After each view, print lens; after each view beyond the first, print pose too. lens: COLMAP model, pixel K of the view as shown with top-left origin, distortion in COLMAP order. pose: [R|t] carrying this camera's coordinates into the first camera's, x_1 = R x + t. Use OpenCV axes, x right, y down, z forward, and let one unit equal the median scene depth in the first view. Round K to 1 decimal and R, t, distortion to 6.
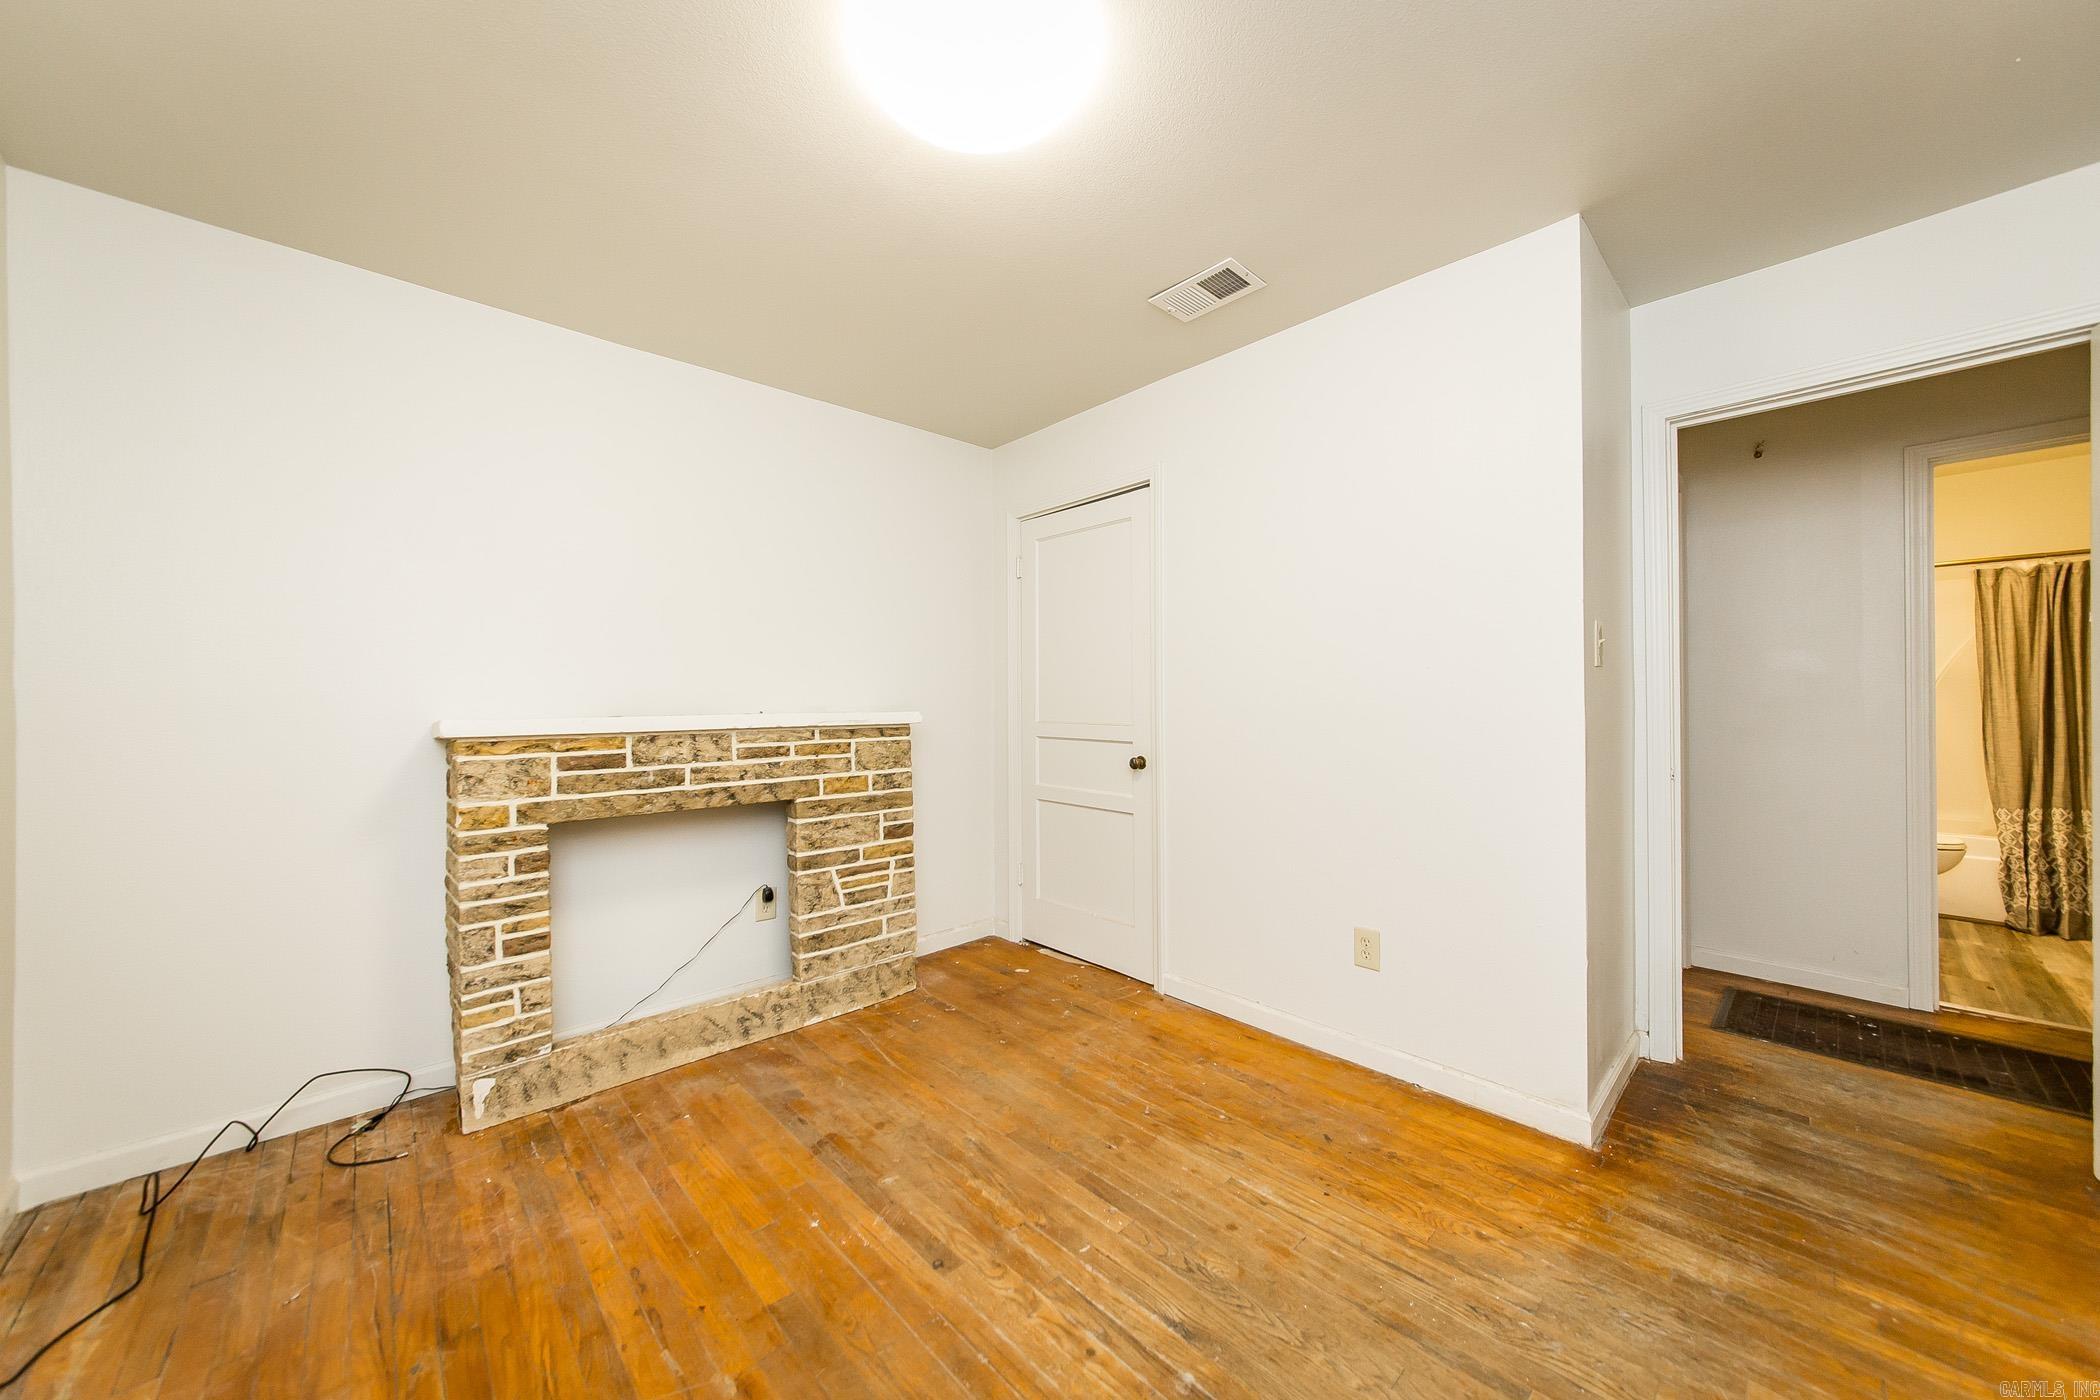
lens RADIAL K [[764.4, 0, 997.1], [0, 764.4, 698.5], [0, 0, 1]] dist [-0.003909, 0.001081]
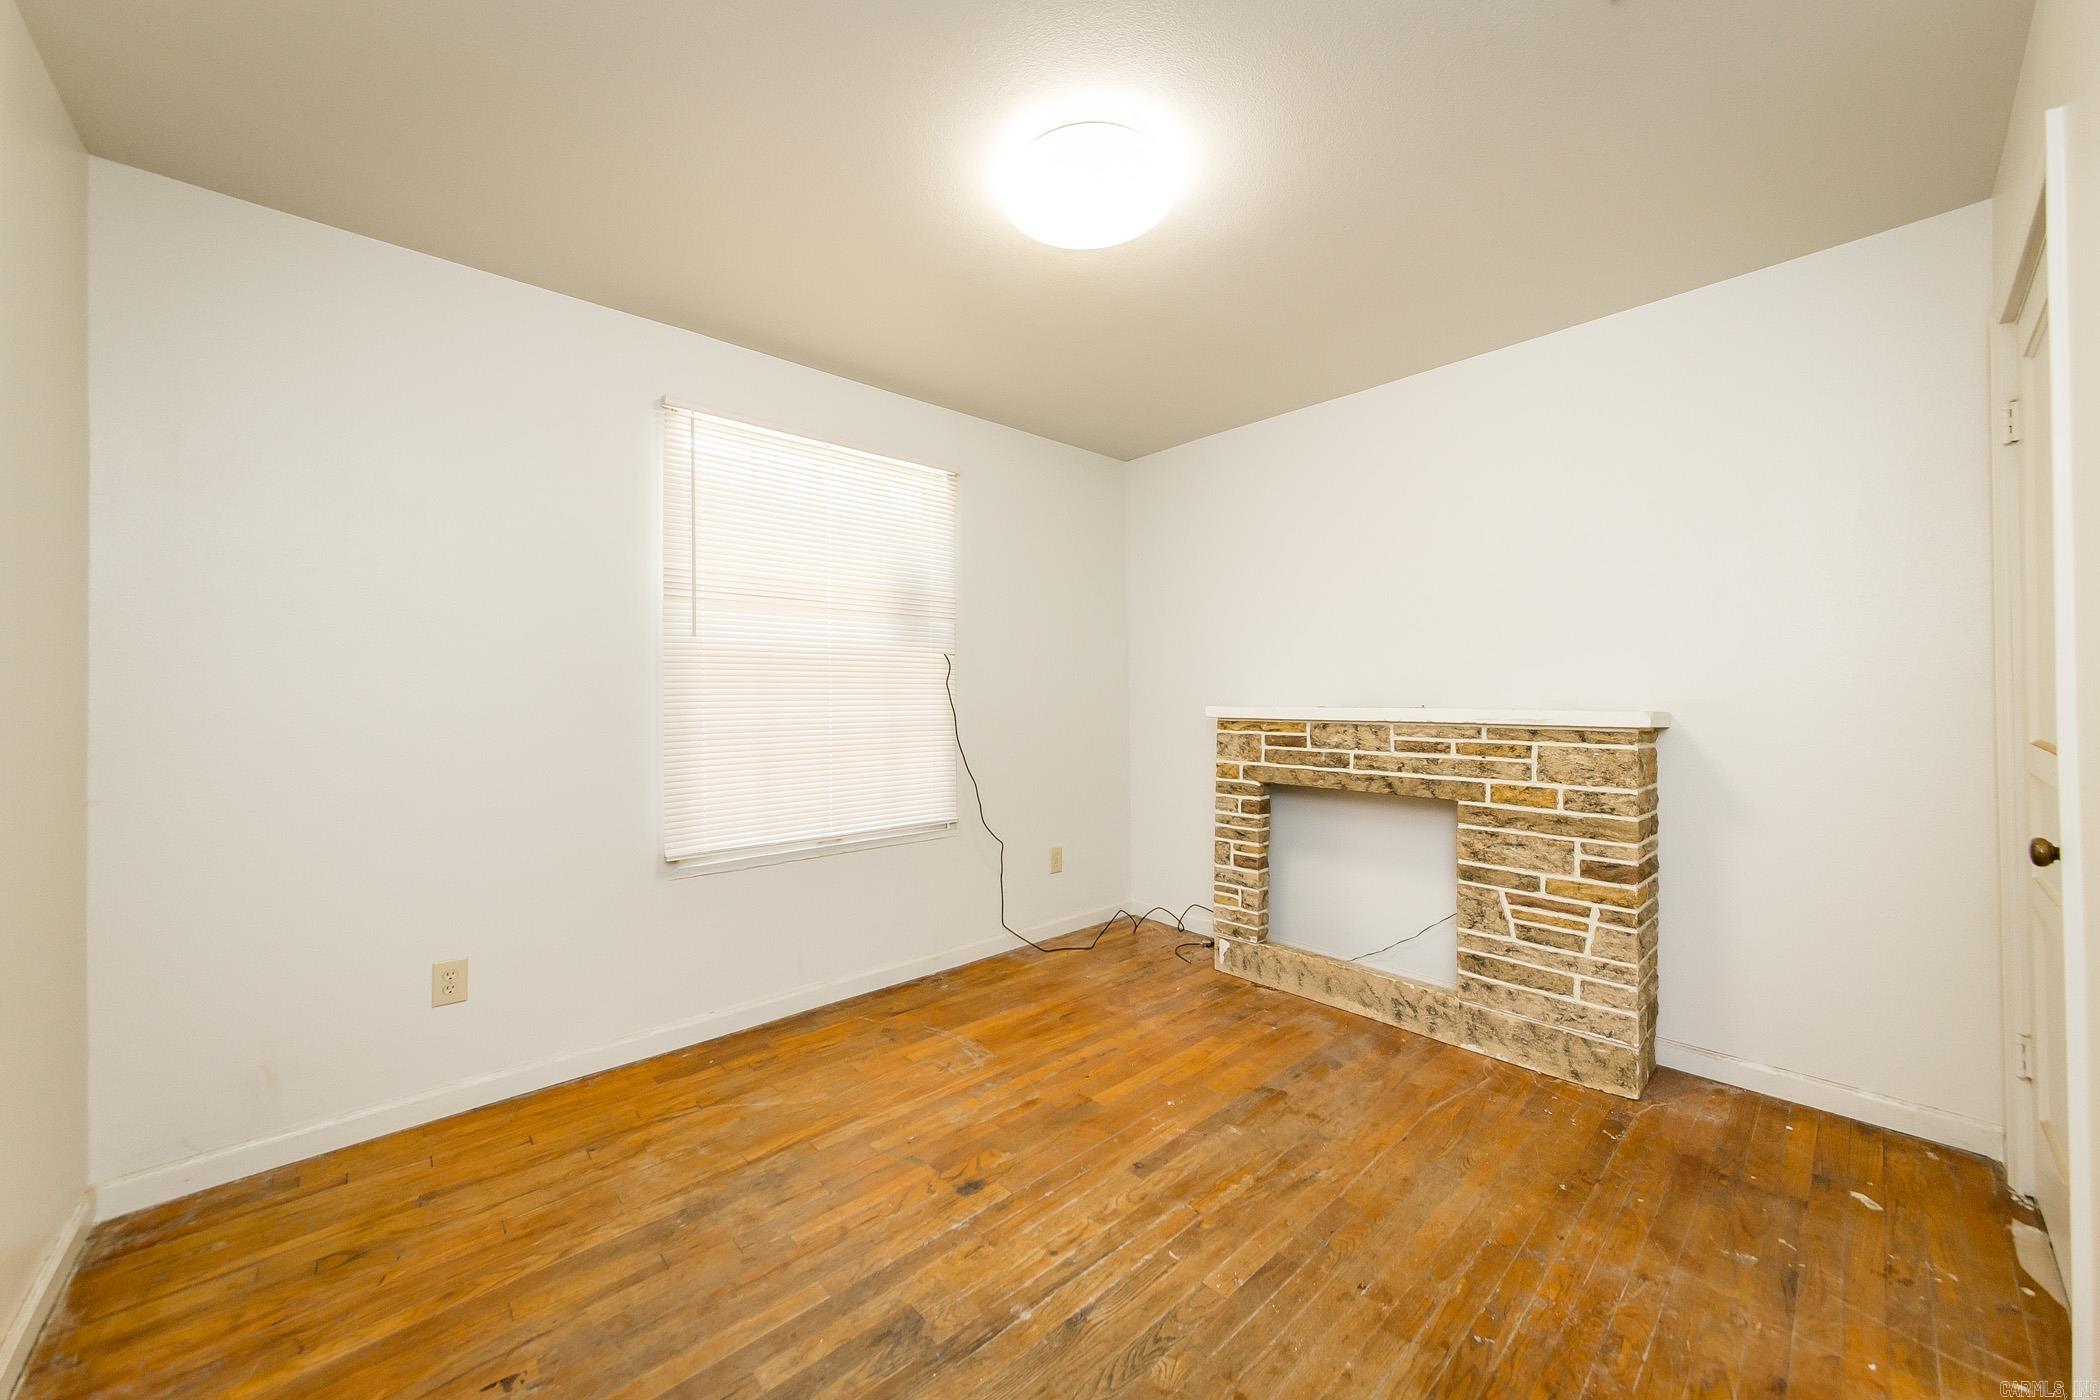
lens RADIAL K [[764.4, 0, 1066.8], [0, 764.4, 693.5], [0, 0, 1]] dist [-0.003909, 0.001081]
pose [[0.013459, 0.010751, -0.999852, 0.795317], [0.008144, 0.999908, 0.010862, -0.015775], [0.999876, -0.008289, 0.013370, 0.618502]]
